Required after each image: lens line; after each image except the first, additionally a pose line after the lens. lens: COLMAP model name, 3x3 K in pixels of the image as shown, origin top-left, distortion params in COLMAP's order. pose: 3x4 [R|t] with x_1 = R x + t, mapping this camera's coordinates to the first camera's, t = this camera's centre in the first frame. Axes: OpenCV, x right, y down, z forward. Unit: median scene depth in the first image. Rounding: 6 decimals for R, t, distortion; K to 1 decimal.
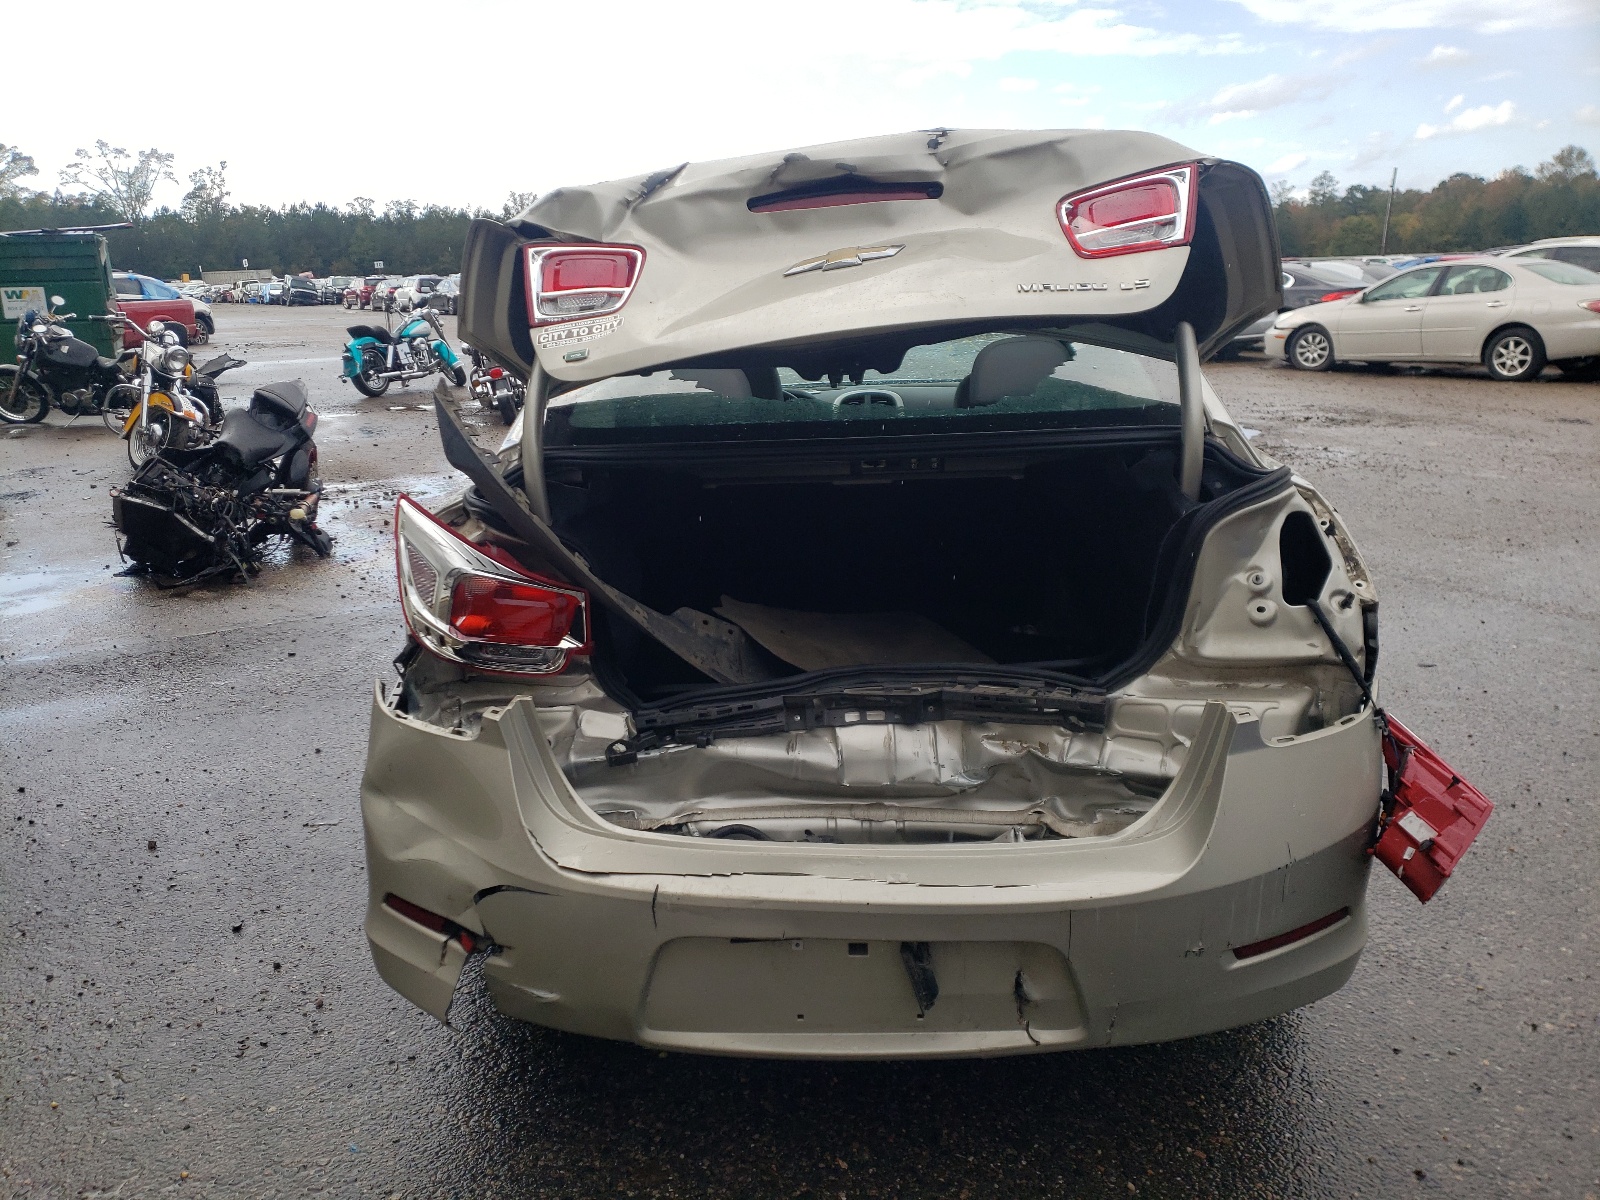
lens RADIAL K [[1313.8, 0, 809.4], [0, 1313.8, 601.6], [0, 0, 1]] dist [0.044039, -0.036958]
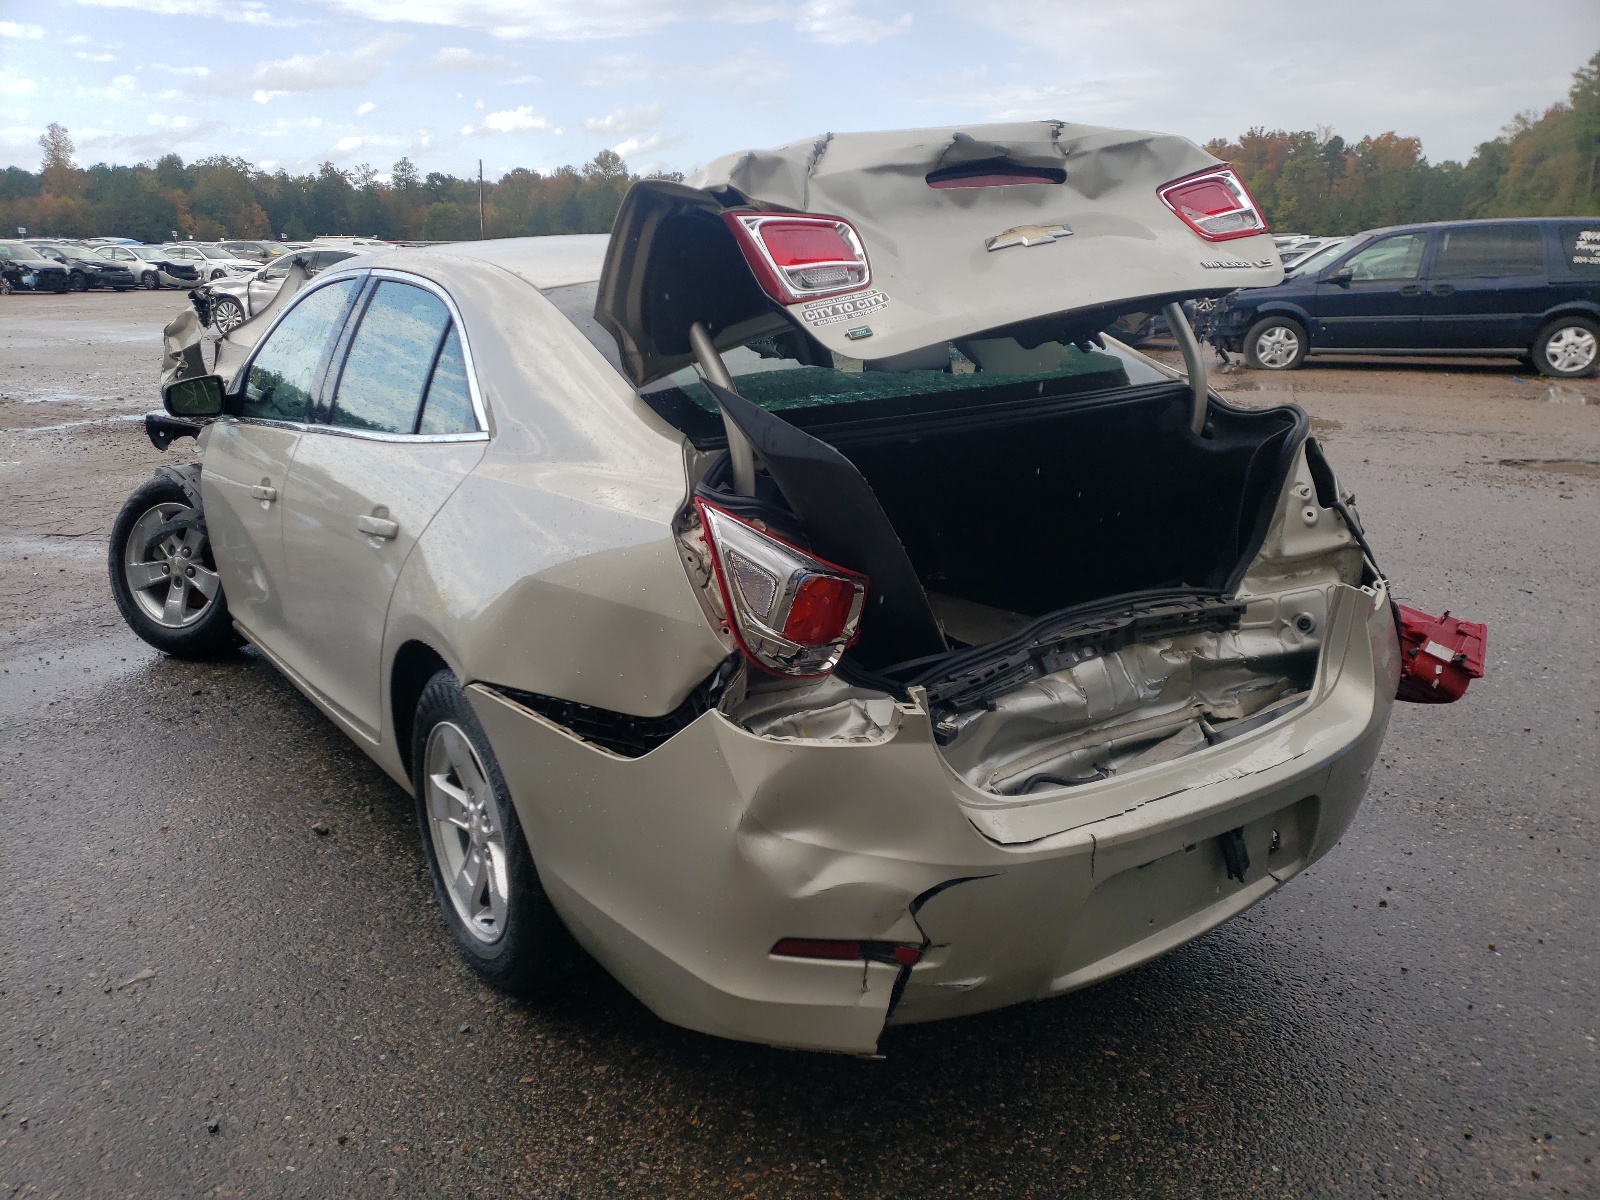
lens RADIAL K [[1307.6, 0, 802.1], [0, 1307.6, 612.4], [0, 0, 1]] dist [0.017400, 0.037085]
pose [[0.762026, -0.155693, 0.628551, -0.812564], [0.142213, 0.987205, 0.072120, -0.059154], [-0.631738, 0.034431, 0.774417, 0.291438]]
